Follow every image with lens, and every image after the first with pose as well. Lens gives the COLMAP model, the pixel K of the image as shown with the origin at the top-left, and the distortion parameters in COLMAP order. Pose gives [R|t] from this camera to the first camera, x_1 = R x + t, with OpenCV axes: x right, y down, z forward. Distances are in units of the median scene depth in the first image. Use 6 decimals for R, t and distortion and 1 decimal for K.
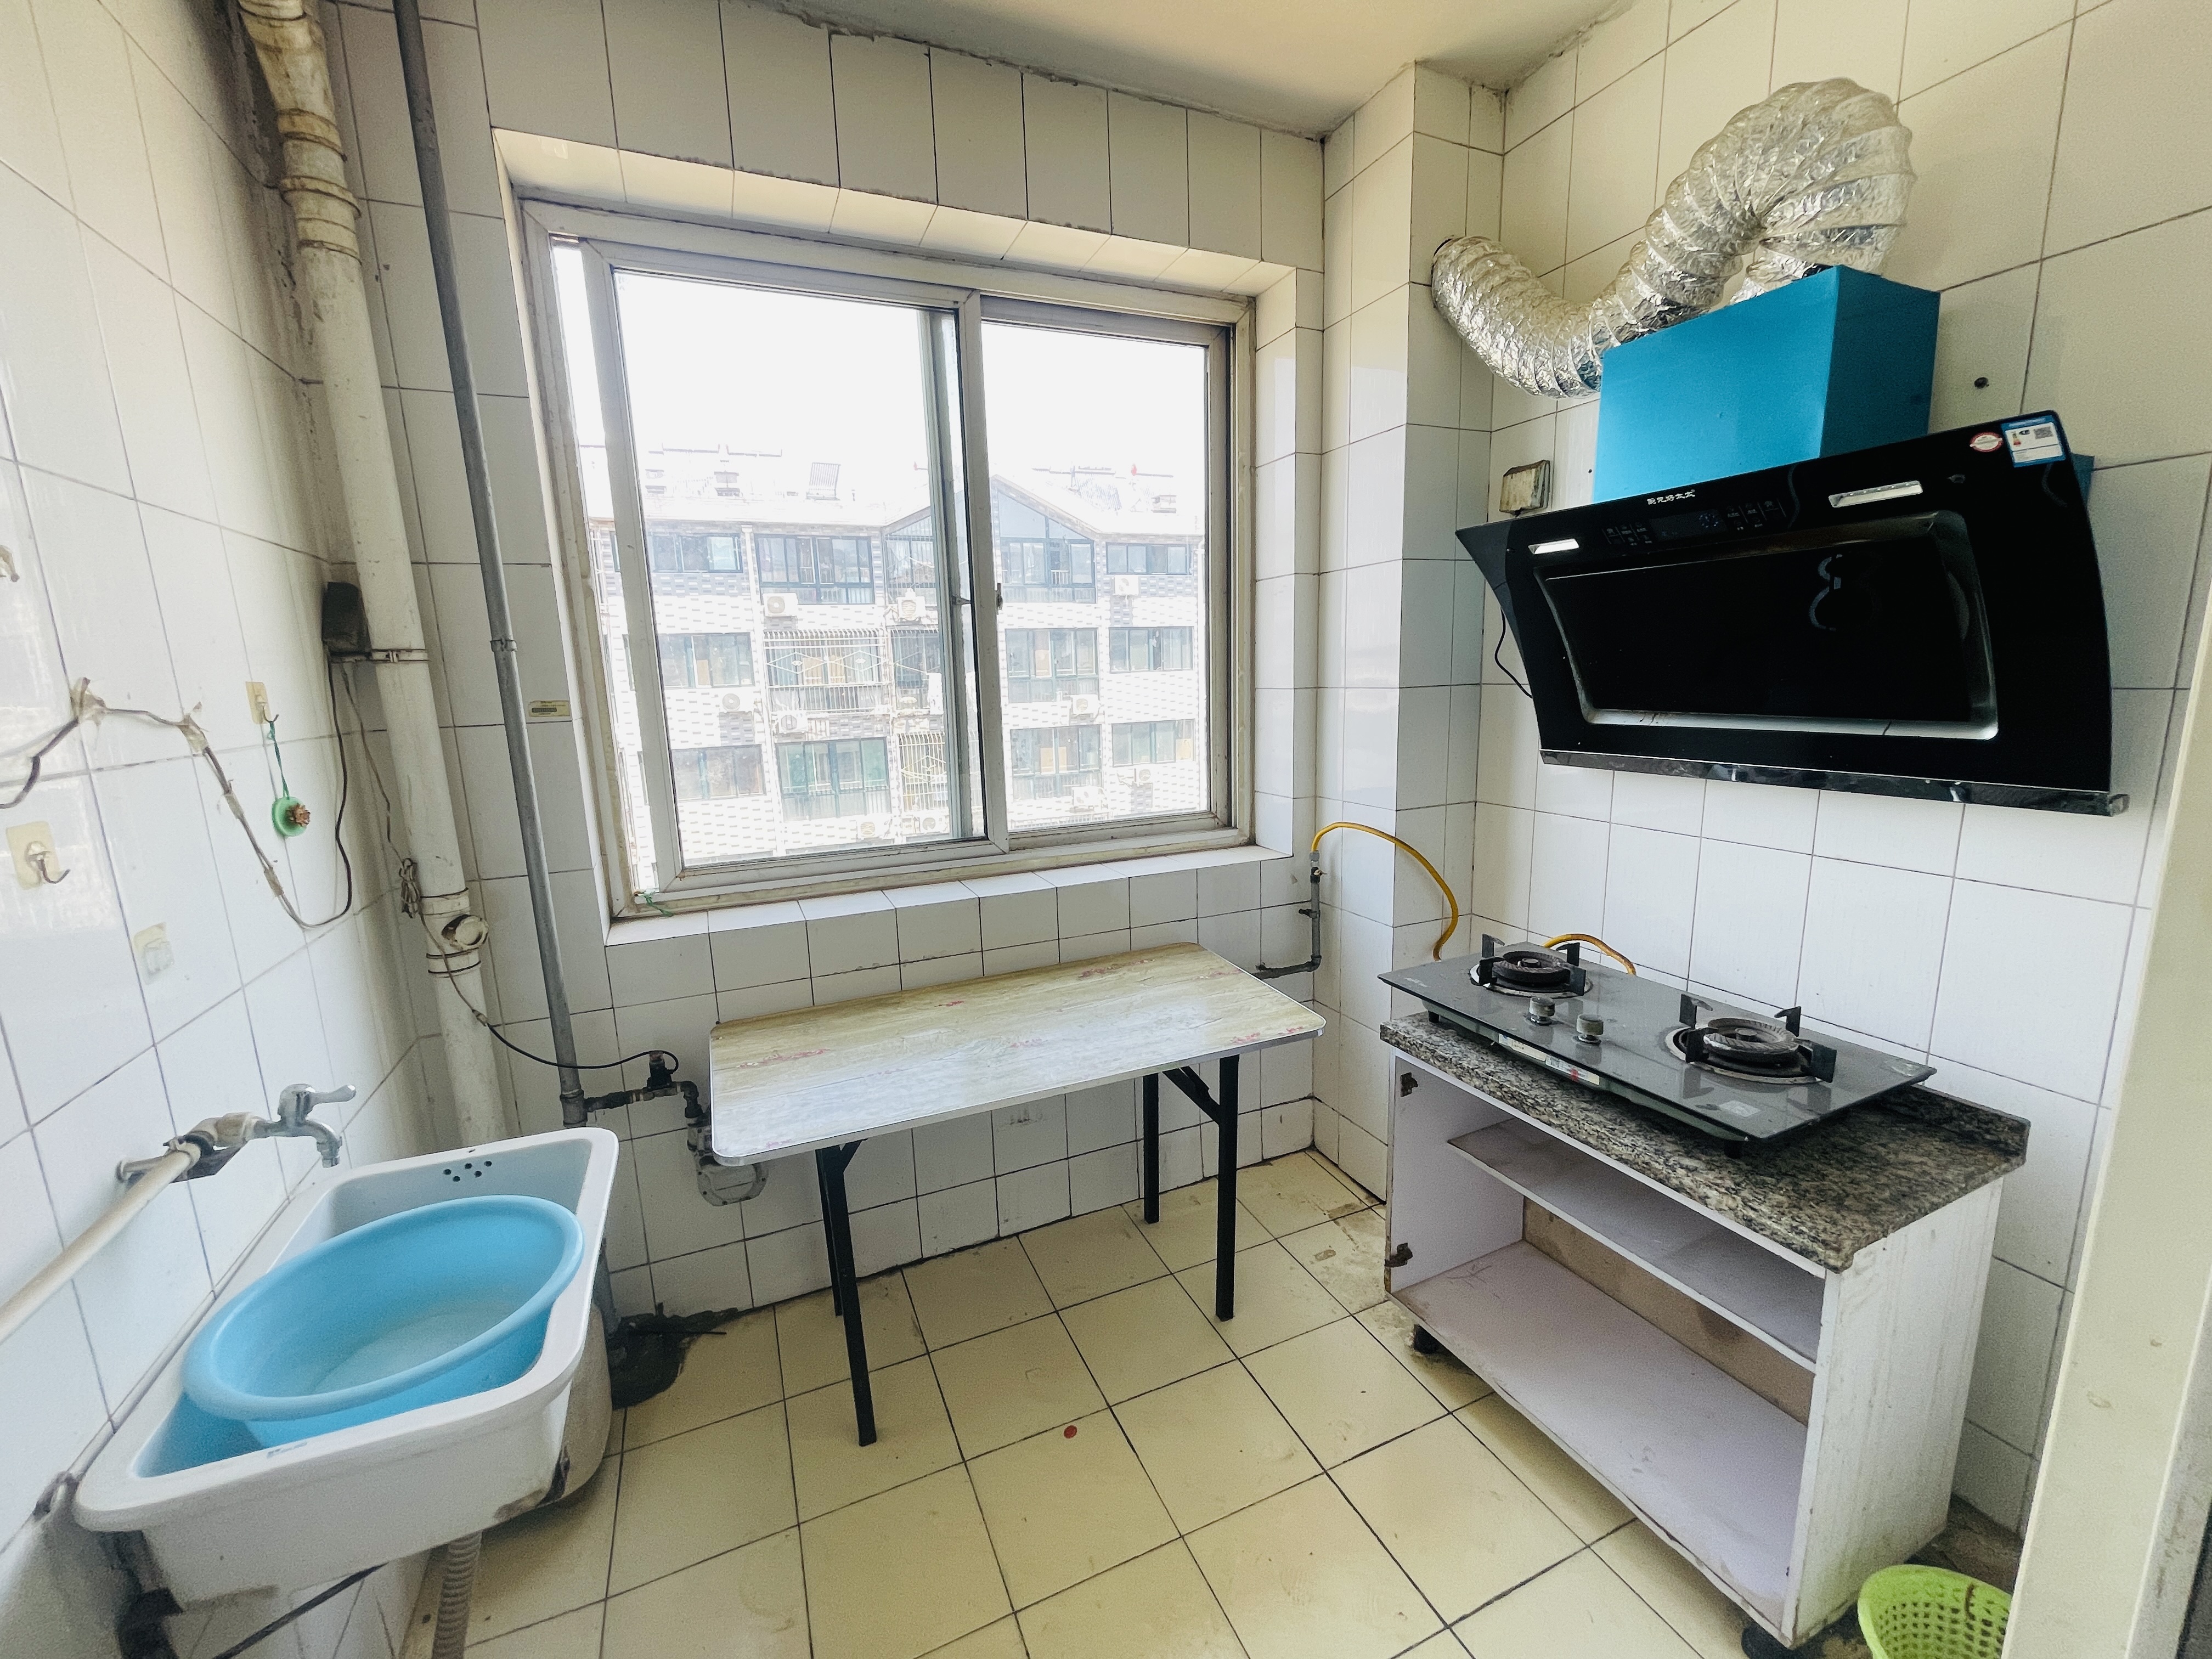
lens RADIAL K [[894.8, 0, 1106.5], [0, 894.8, 829.8], [0, 0, 1]] dist [-0.000995, 0.000382]
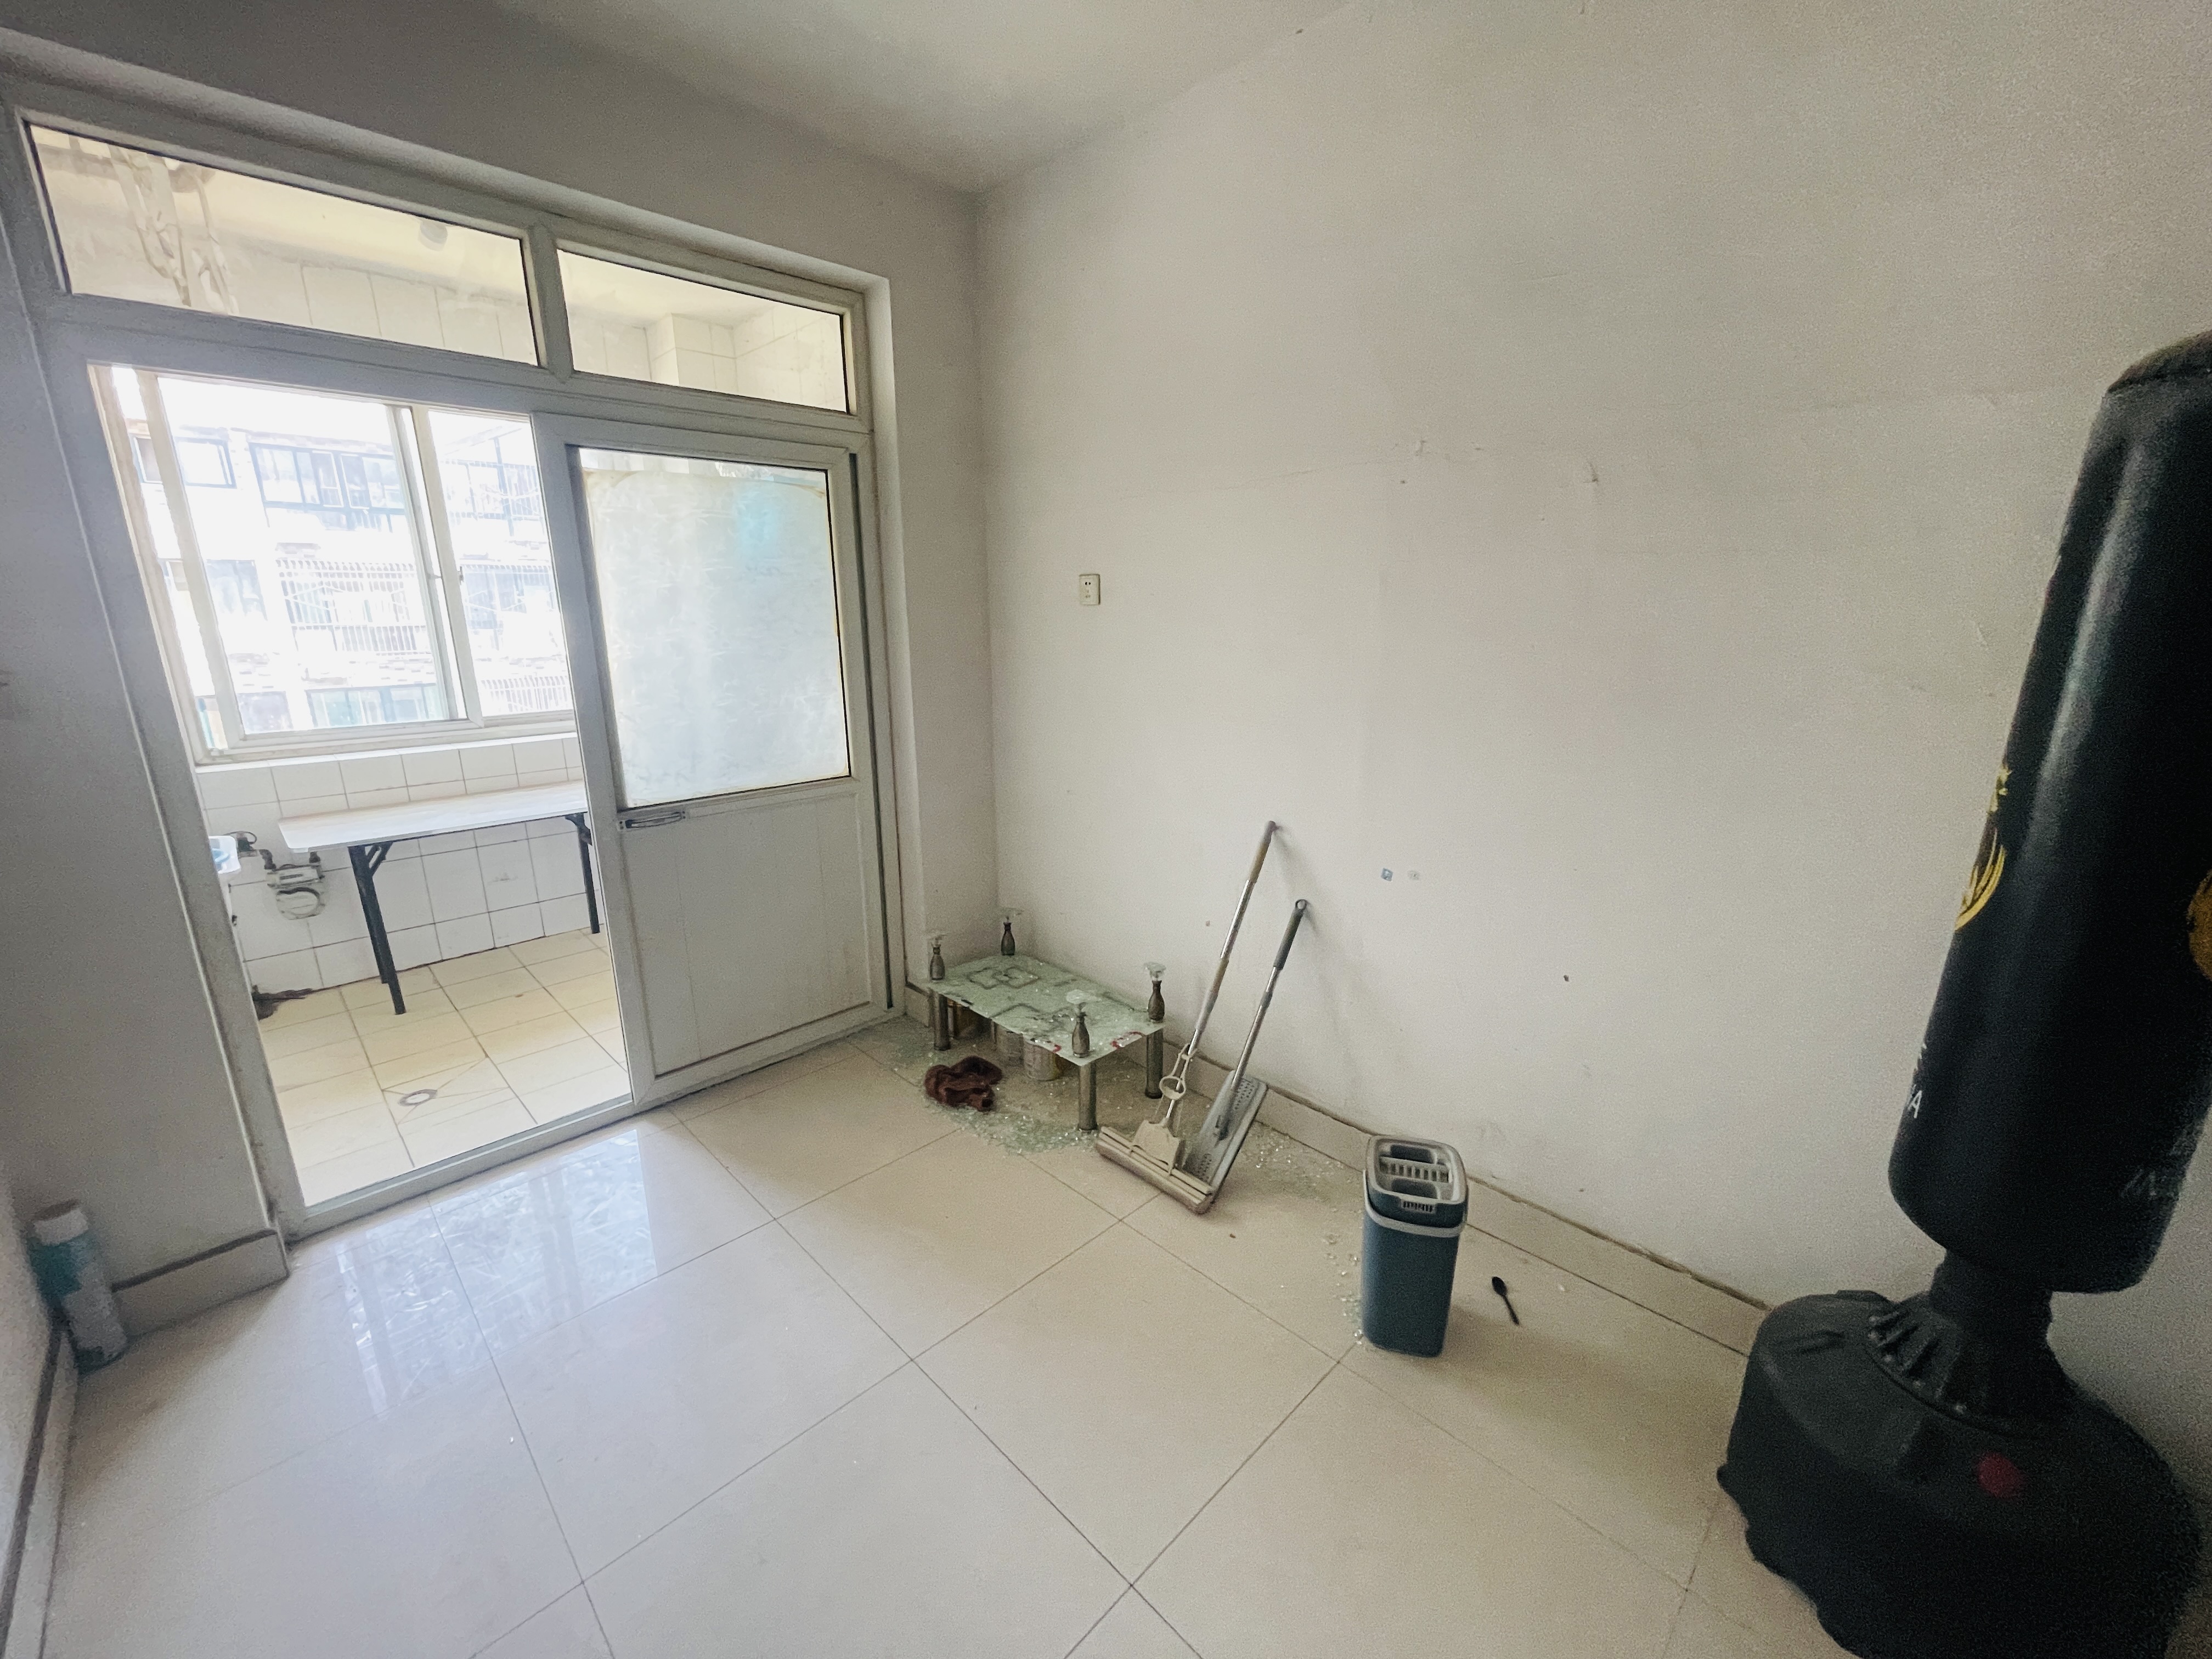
lens RADIAL K [[894.8, 0, 1103.7], [0, 894.8, 836.2], [0, 0, 1]] dist [-0.000995, 0.000382]
pose [[0.932489, -0.065378, 0.355232, 0.381529], [0.042487, 0.996509, 0.071870, 0.163048], [-0.358690, -0.051926, 0.932011, -1.042184]]
